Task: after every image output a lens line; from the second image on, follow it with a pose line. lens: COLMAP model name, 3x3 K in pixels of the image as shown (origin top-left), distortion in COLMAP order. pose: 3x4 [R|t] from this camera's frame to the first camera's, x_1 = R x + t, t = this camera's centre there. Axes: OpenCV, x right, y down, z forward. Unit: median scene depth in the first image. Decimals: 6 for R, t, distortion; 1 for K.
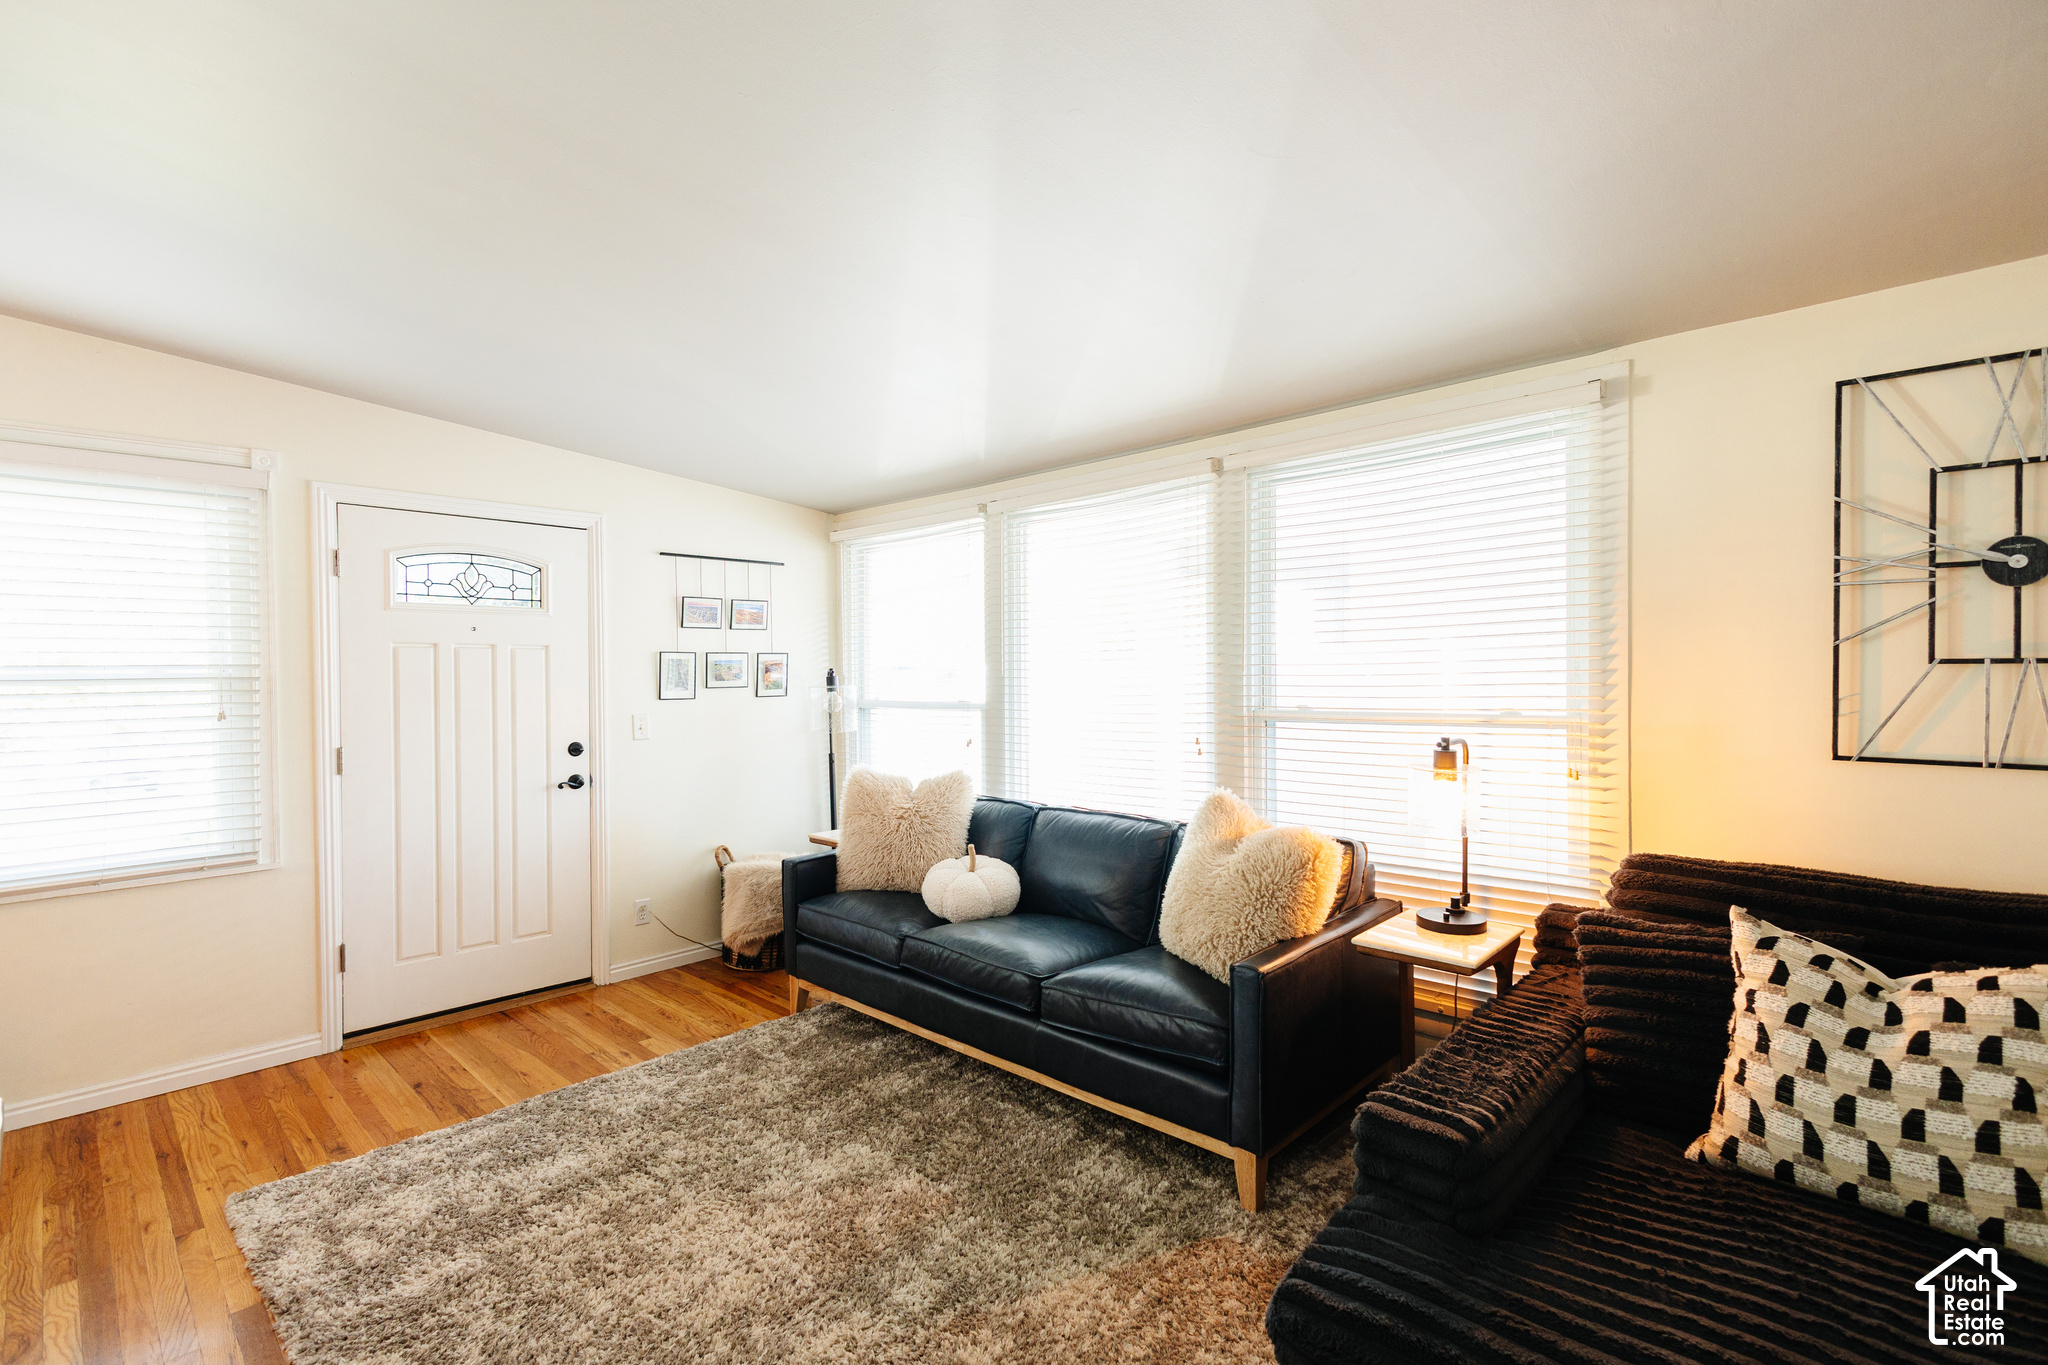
lens RADIAL K [[951.9, 0, 1016.4], [0, 951.9, 675.0], [0, 0, 1]] dist [0.009665, -0.001647]
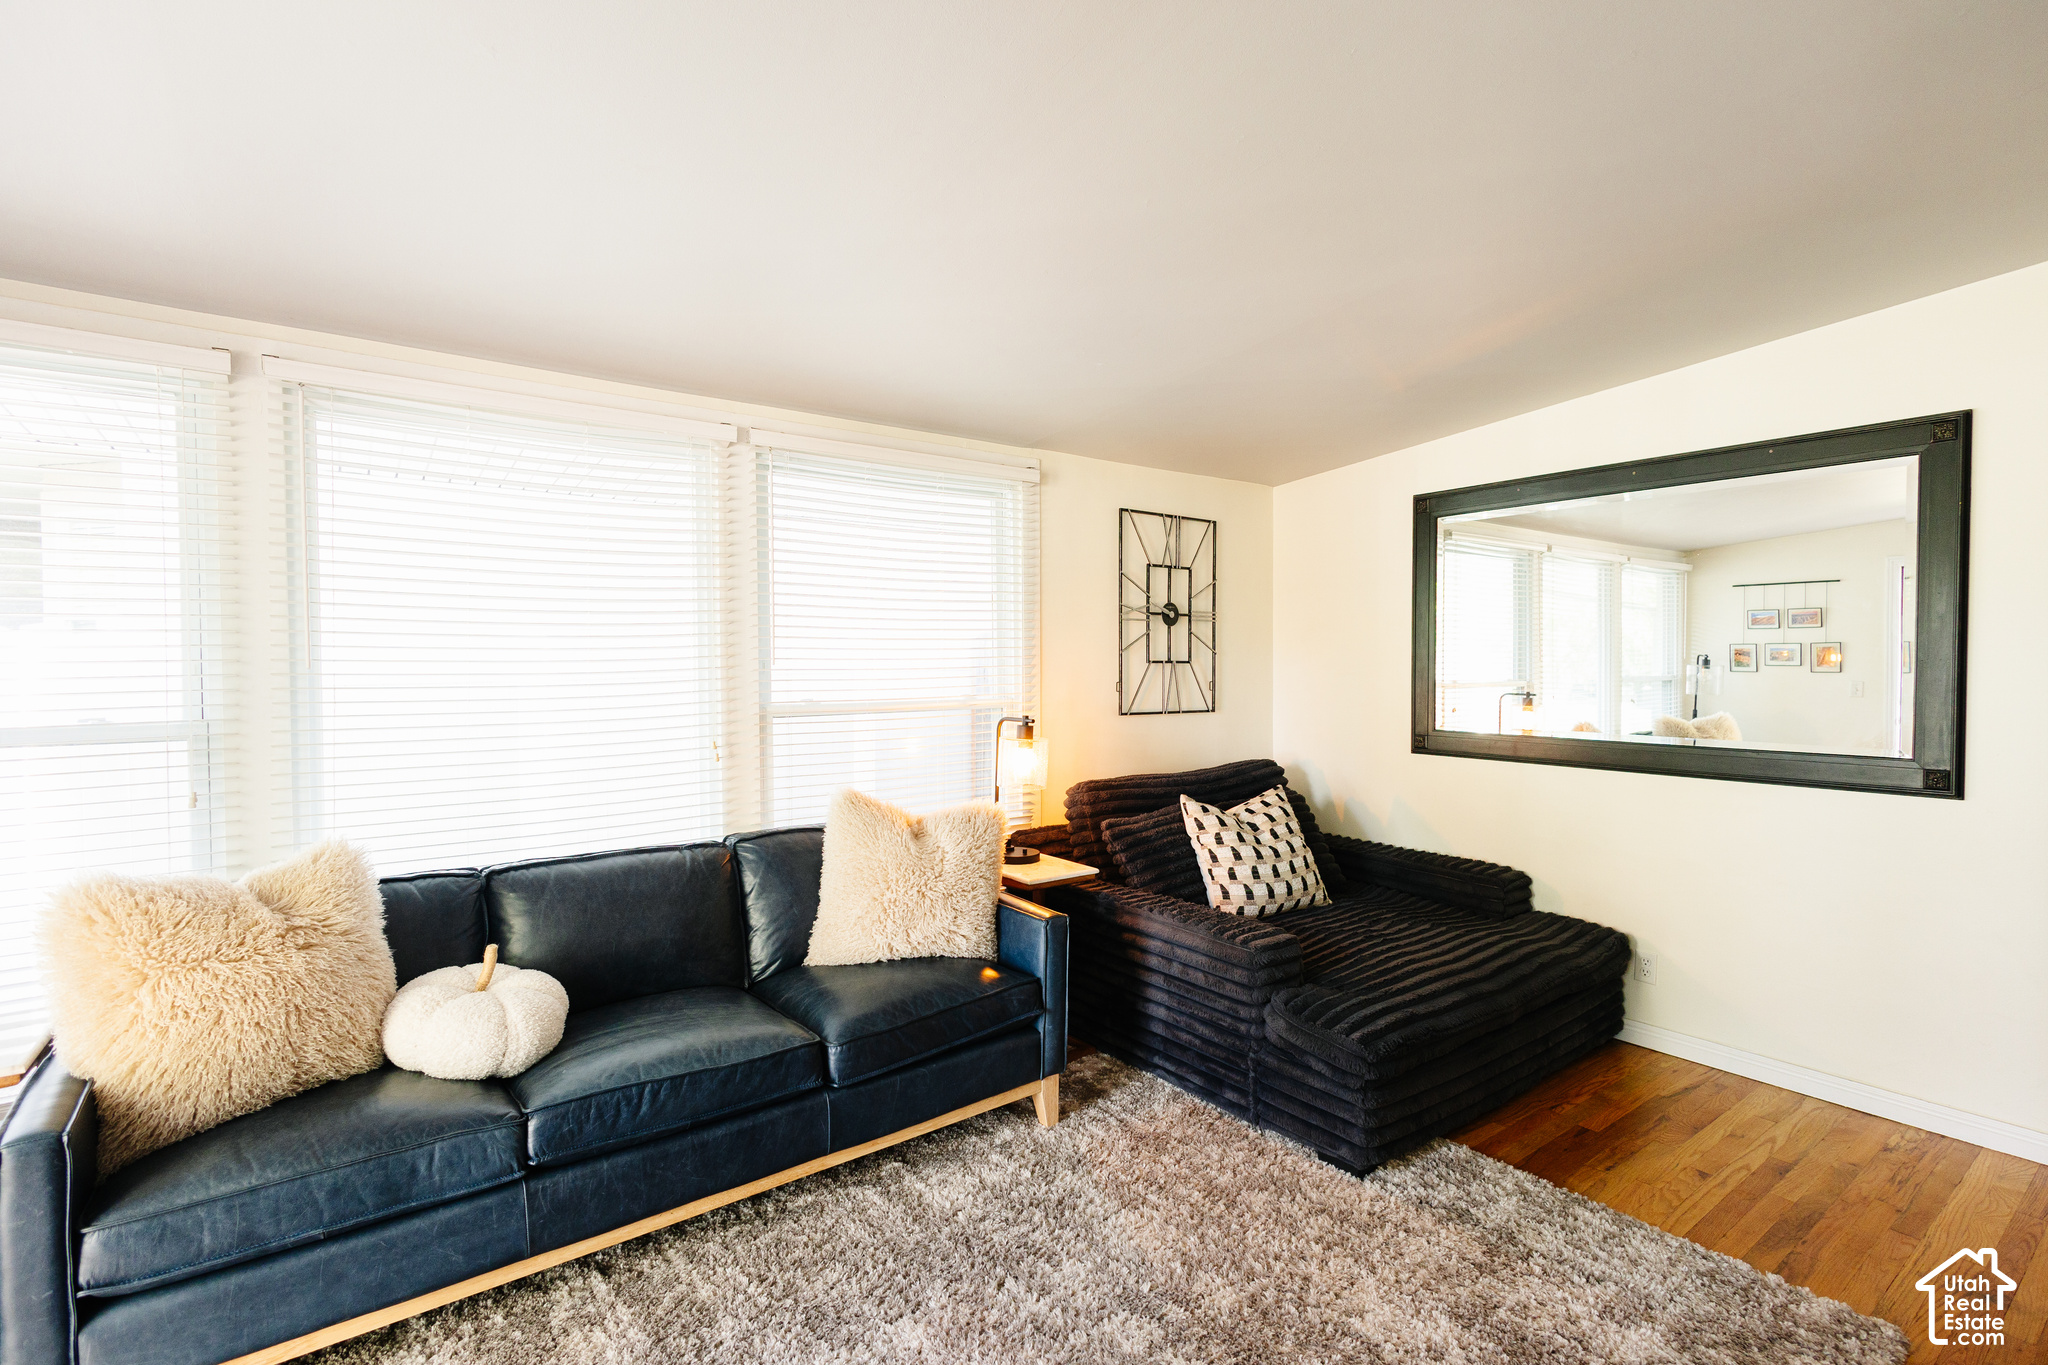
lens RADIAL K [[951.9, 0, 1051.5], [0, 951.9, 681.1], [0, 0, 1]] dist [0.009665, -0.001647]
pose [[0.140382, -0.007590, 0.990068, -0.949557], [0.005275, 0.999962, 0.006918, 0.010187], [-0.990083, 0.004251, 0.140416, 0.874992]]
